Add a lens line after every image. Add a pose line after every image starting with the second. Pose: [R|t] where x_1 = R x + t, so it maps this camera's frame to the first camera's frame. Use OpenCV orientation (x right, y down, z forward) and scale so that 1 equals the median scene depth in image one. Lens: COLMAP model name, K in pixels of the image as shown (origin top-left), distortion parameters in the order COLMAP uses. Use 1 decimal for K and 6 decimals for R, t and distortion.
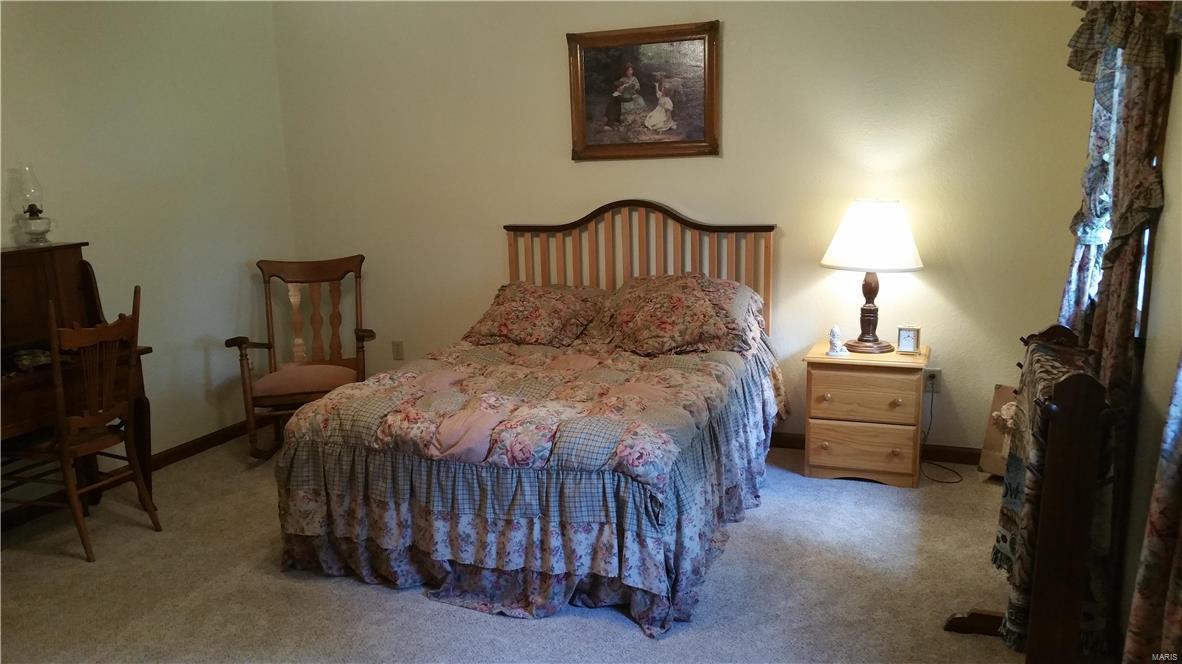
lens RADIAL K [[959.4, 0, 590.3], [0, 959.4, 336.4], [0, 0, 1]] dist [0.089254, -0.167818]
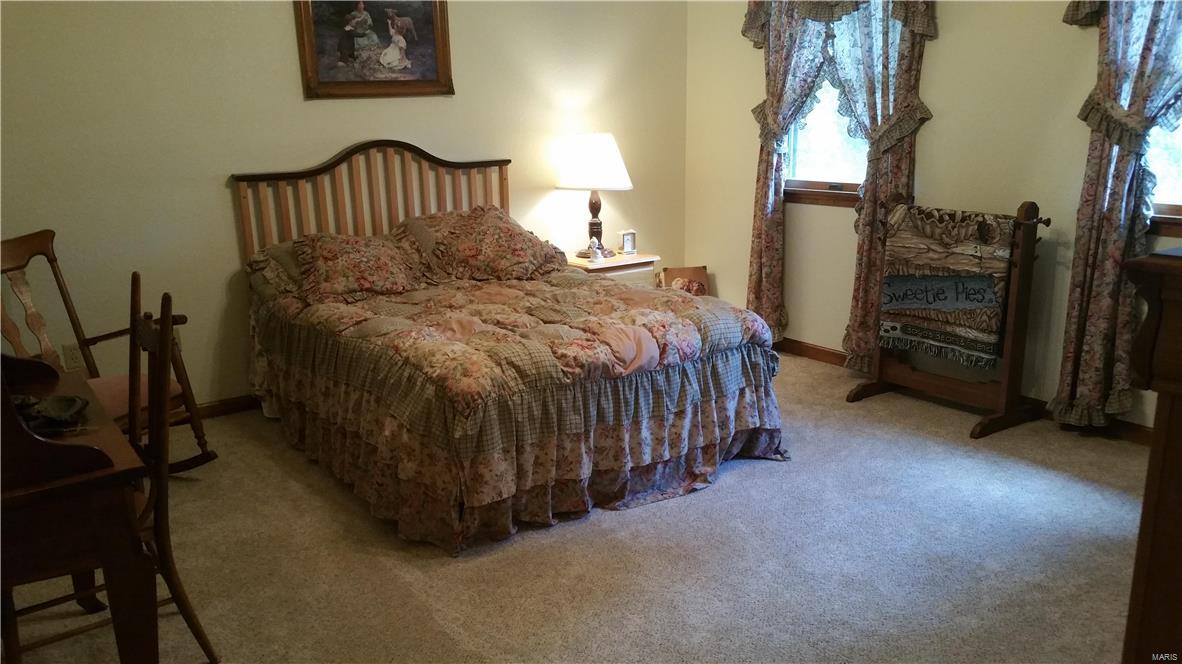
lens RADIAL K [[959.4, 0, 597.6], [0, 959.4, 339.4], [0, 0, 1]] dist [0.089254, -0.167818]
pose [[0.567896, -0.193063, 0.800138, -0.663626], [0.161852, 0.979316, 0.121422, -0.028473], [-0.807031, 0.060549, 0.587397, 0.265881]]
